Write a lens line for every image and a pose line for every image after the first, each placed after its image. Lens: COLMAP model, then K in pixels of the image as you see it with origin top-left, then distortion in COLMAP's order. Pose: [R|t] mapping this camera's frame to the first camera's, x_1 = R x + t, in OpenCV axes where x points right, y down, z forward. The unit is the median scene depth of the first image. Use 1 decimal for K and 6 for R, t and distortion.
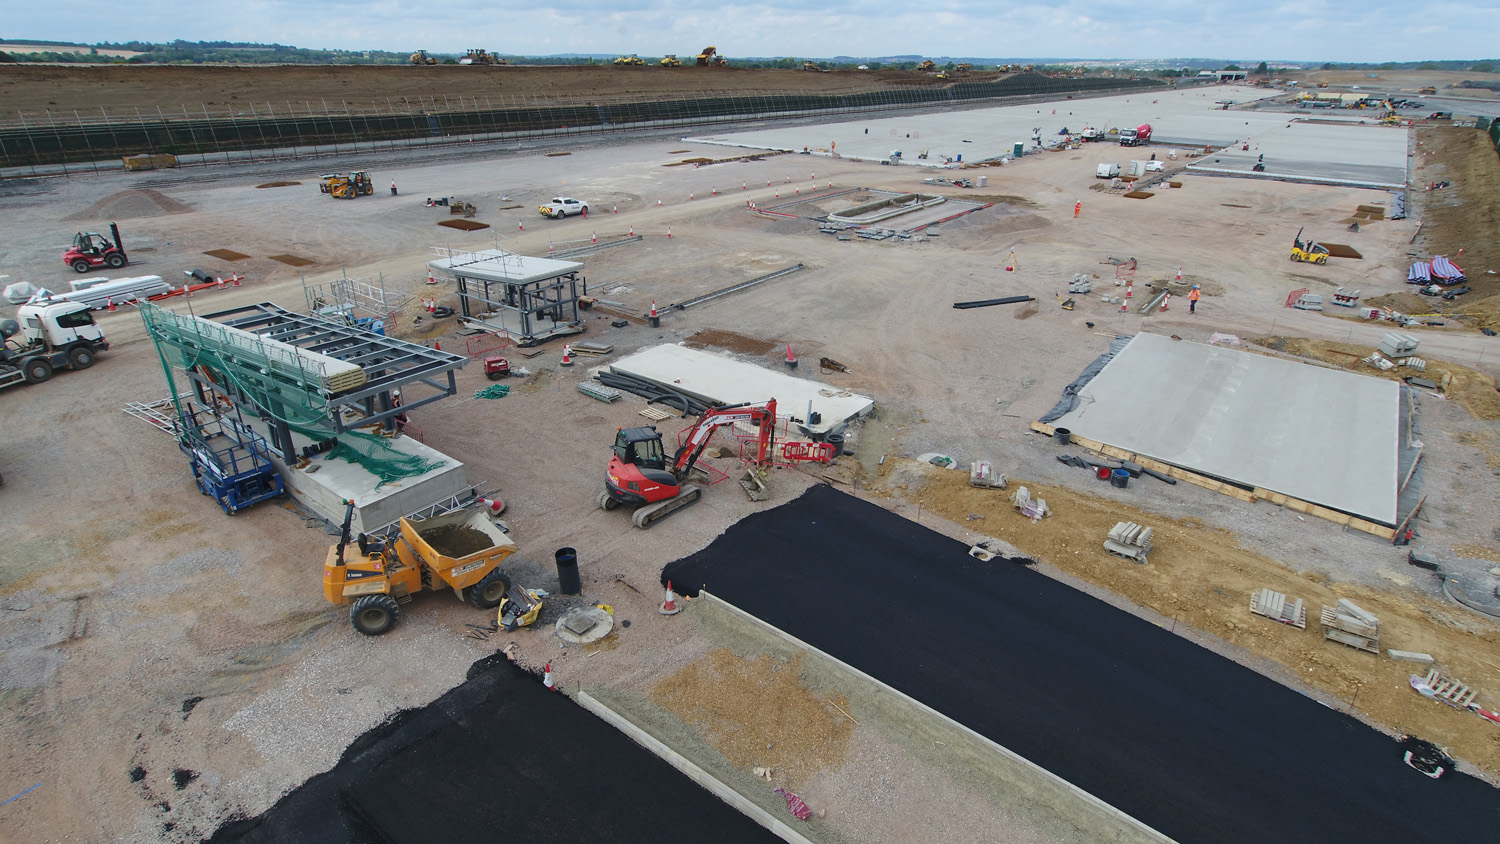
lens RADIAL K [[788.2, 0, 740.1], [0, 788.2, 424.9], [0, 0, 1]] dist [0.000118, 0.000353]
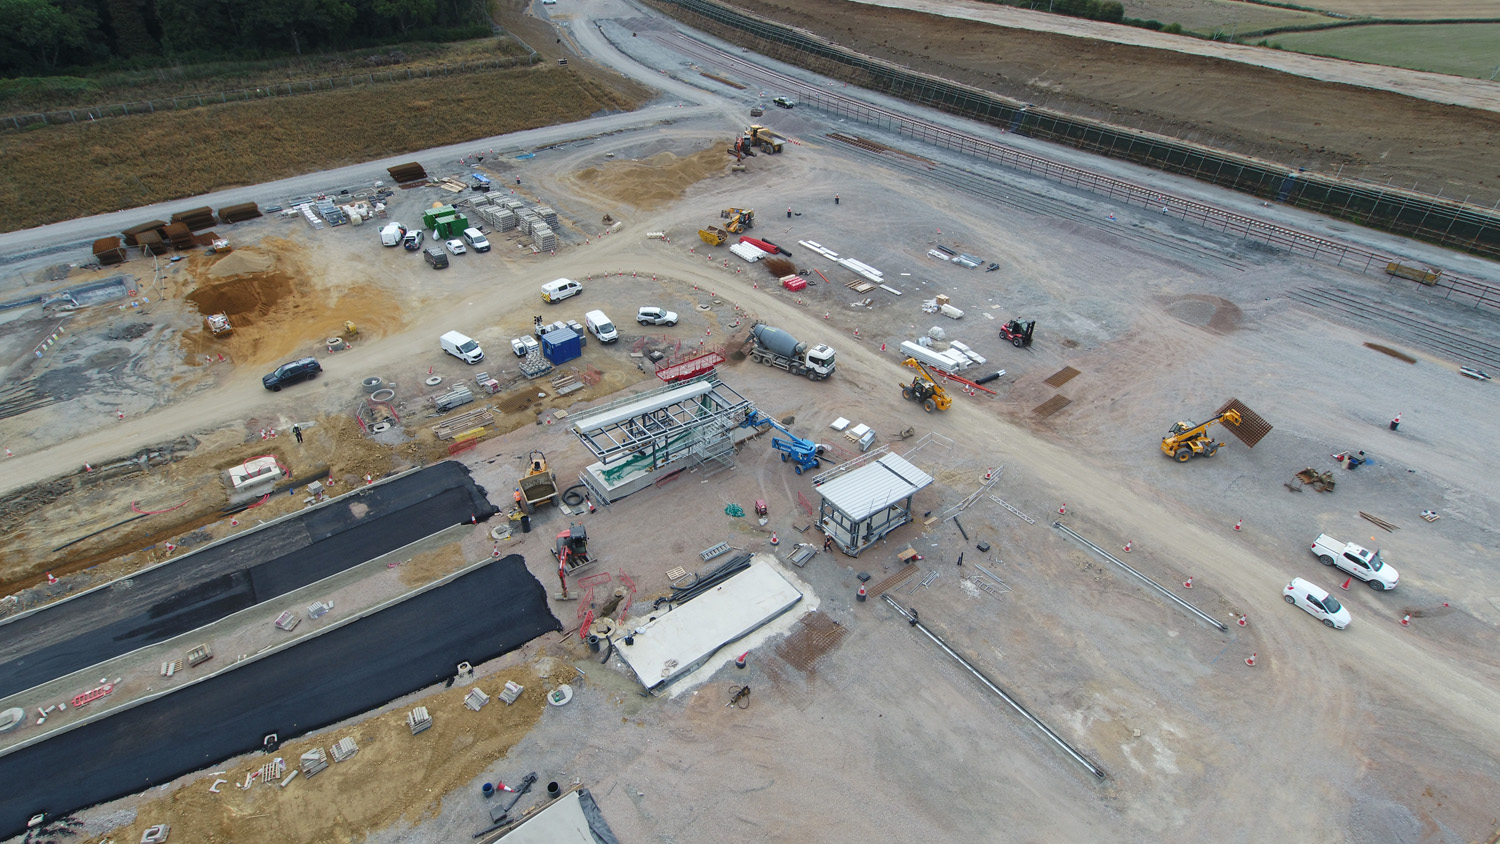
lens RADIAL K [[788.2, 0, 740.1], [0, 788.2, 424.9], [0, 0, 1]] dist [0.000118, 0.000353]
pose [[-0.249748, 0.554545, -0.793792, 0.858585], [-0.423911, 0.674424, 0.604527, -1.099413], [0.870589, 0.487476, 0.066642, 0.725980]]
